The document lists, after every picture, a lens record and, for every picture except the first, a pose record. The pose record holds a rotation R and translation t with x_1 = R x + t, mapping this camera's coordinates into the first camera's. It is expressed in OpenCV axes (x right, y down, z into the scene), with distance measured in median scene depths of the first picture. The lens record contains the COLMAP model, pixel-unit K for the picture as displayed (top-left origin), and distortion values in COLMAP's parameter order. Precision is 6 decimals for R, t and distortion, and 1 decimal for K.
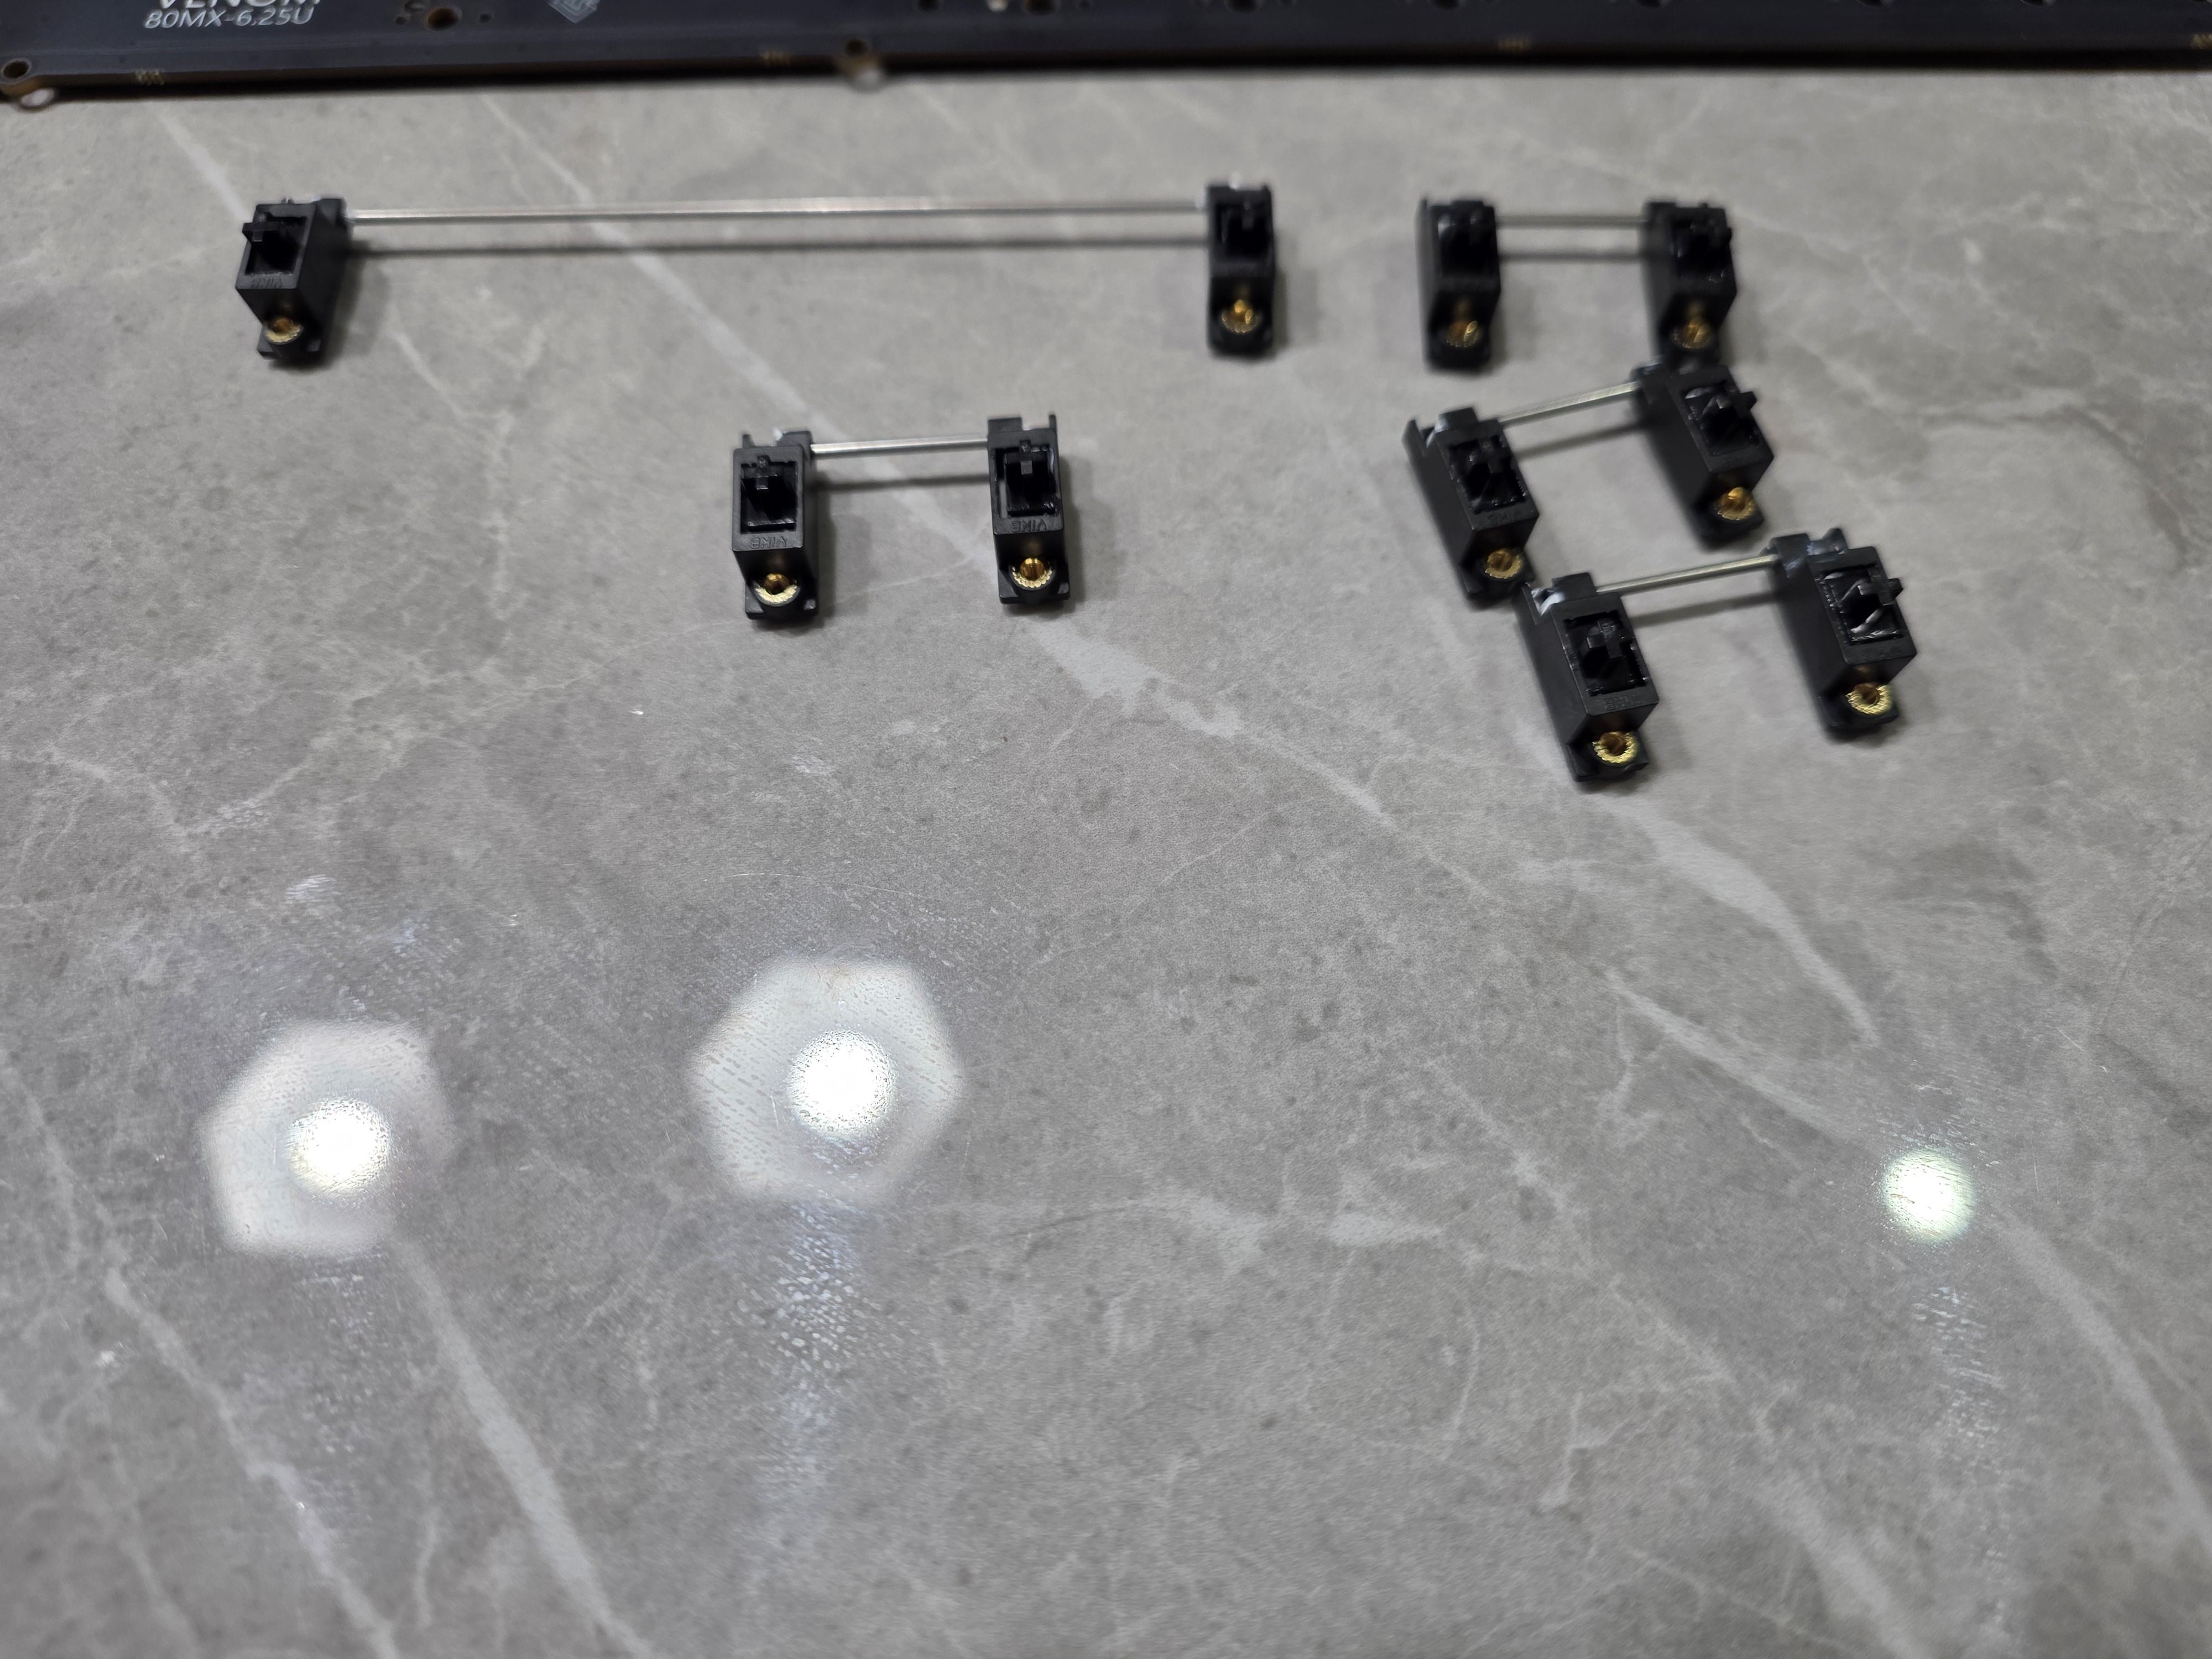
lens RADIAL K [[1486.0, 0, 1106.3], [0, 1486.0, 831.0], [0, 0, 1]] dist [-0.041658, 0.000386]
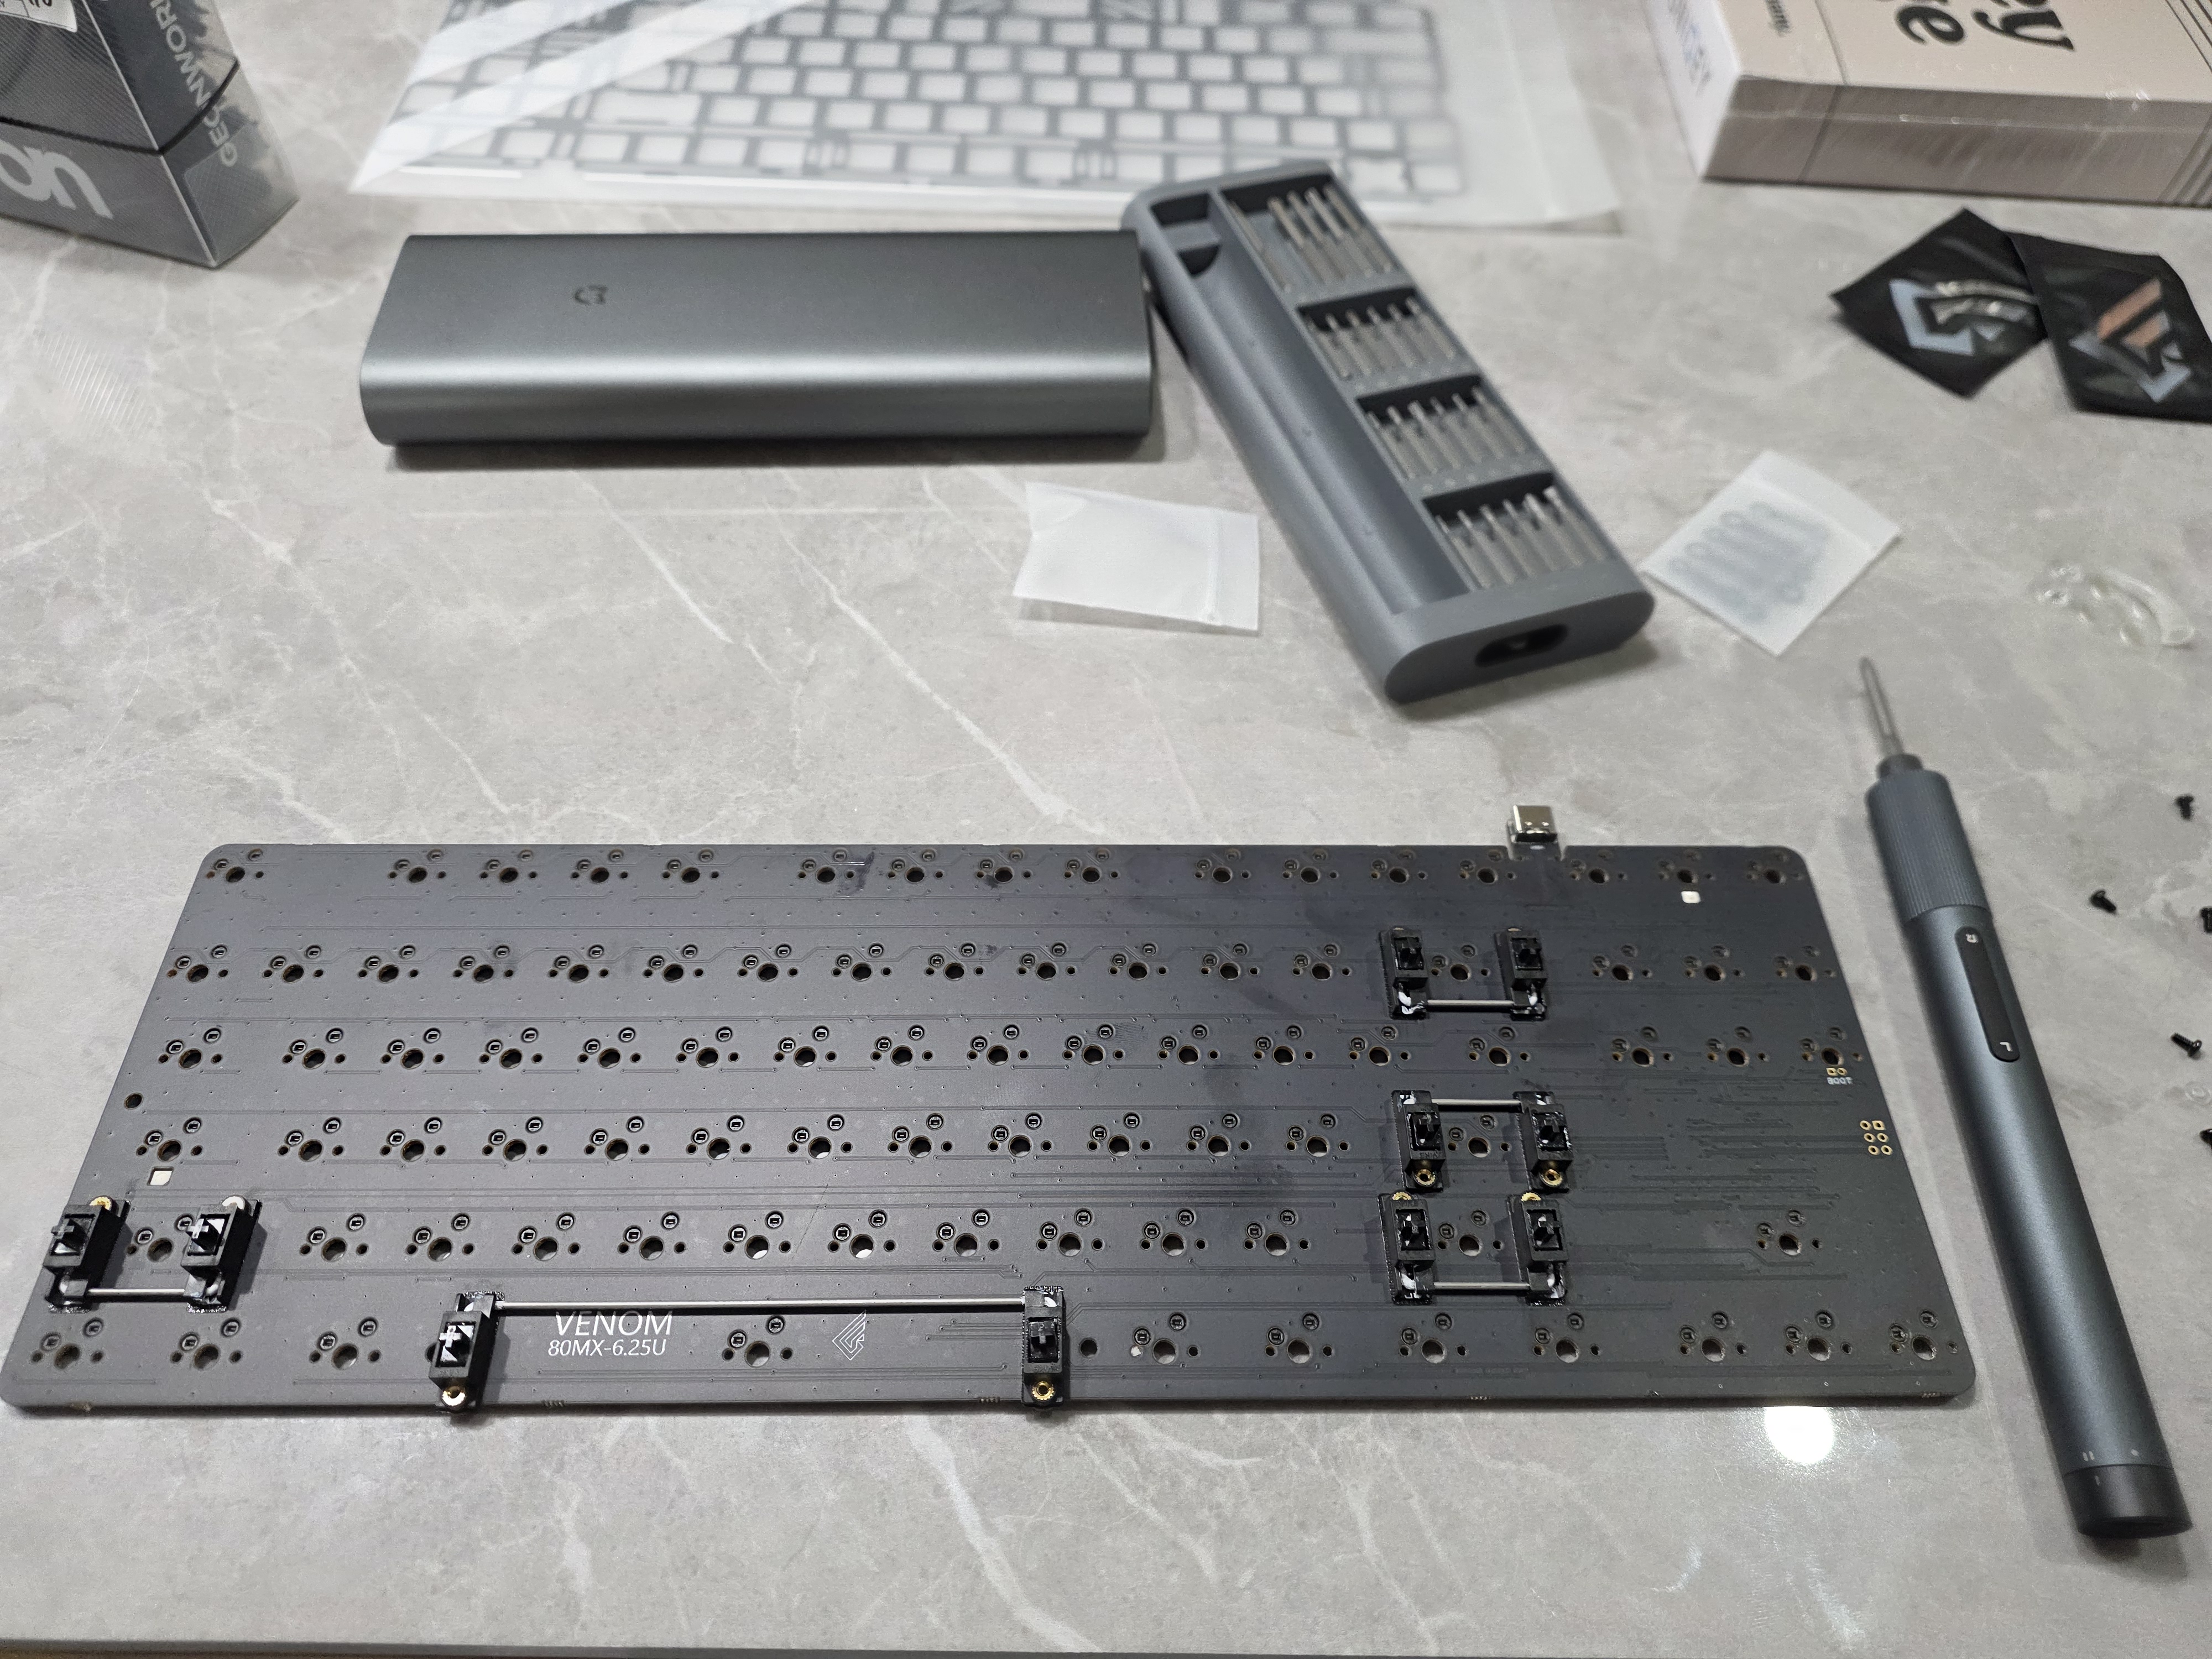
lens RADIAL K [[1486.0, 0, 1106.1], [0, 1486.0, 828.3], [0, 0, 1]] dist [-0.041658, 0.000386]
pose [[0.997800, 0.065623, 0.009460, 0.065473], [-0.062844, 0.981562, -0.180517, 0.343257], [-0.021131, 0.179525, 0.983526, -1.315929]]
